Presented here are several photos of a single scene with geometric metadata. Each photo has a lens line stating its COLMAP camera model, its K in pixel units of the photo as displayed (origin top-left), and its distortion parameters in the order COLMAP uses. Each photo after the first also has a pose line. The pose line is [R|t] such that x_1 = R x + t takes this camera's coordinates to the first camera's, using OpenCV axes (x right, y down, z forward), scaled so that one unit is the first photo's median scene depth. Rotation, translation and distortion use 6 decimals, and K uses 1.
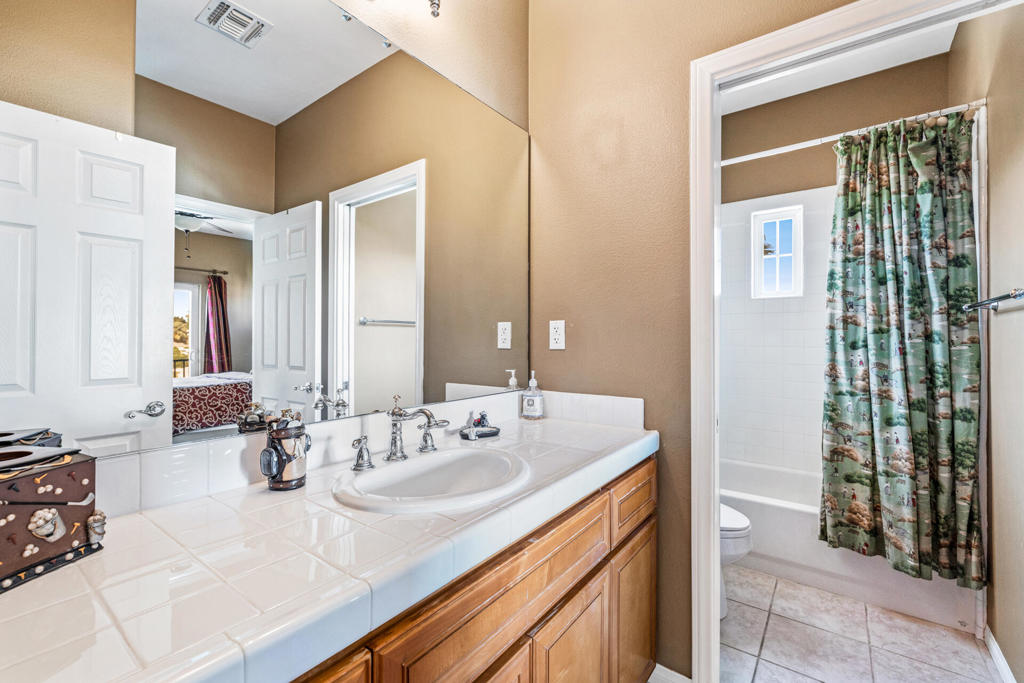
lens RADIAL K [[438.4, 0, 509.9], [0, 438.4, 334.1], [0, 0, 1]] dist [-0.000517, 0.000322]
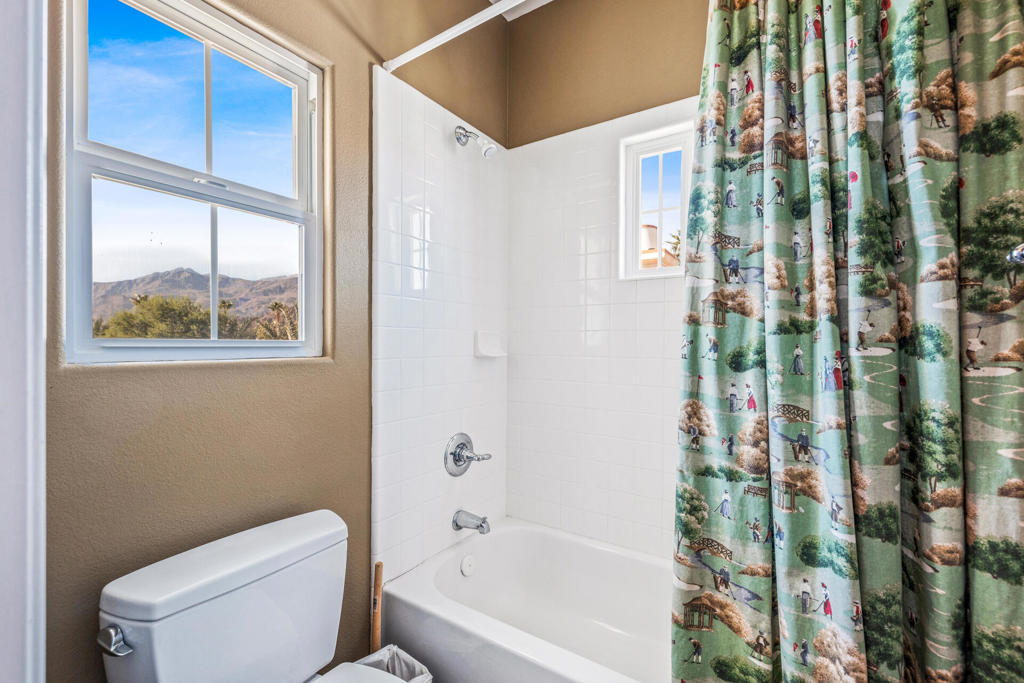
lens RADIAL K [[438.4, 0, 513.6], [0, 438.4, 345.0], [0, 0, 1]] dist [-0.000517, 0.000322]
pose [[0.997232, 0.004825, 0.074194, 0.565777], [-0.005682, 0.999920, 0.011334, 0.006317], [-0.074133, -0.011724, 0.997179, 0.623729]]
